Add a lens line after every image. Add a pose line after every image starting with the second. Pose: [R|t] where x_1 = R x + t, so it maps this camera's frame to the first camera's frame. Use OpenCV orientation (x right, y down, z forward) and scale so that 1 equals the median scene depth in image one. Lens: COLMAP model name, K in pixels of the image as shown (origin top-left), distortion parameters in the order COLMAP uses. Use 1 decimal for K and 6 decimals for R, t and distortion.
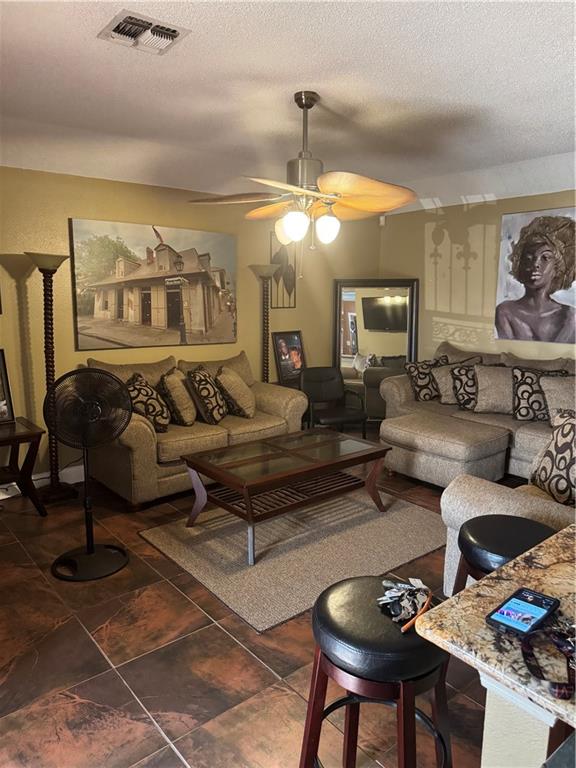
lens RADIAL K [[541.0, 0, 287.8], [0, 541.0, 385.8], [0, 0, 1]] dist [0.000136, -0.001403]
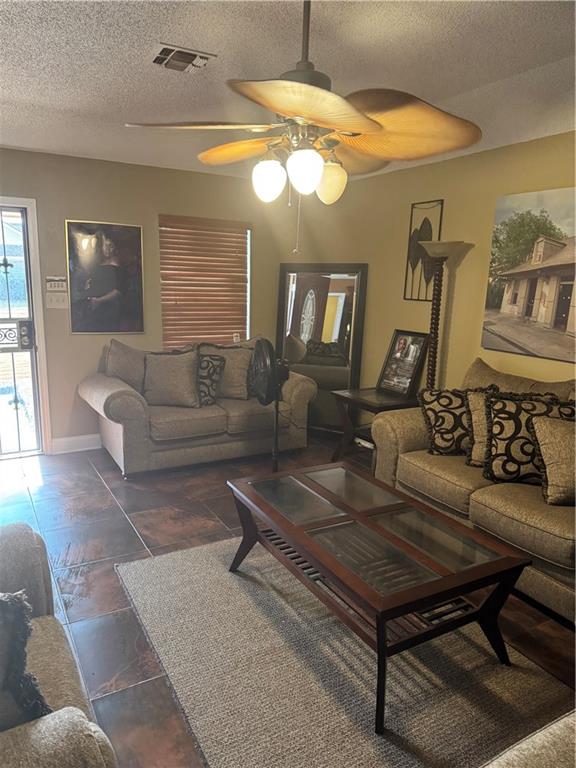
lens RADIAL K [[541.0, 0, 287.2], [0, 541.0, 383.1], [0, 0, 1]] dist [0.000136, -0.001403]
pose [[-0.176976, 0.182559, -0.967136, 0.528647], [-0.191119, 0.957568, 0.215726, -0.136435], [0.965481, 0.223016, -0.134576, 0.803814]]
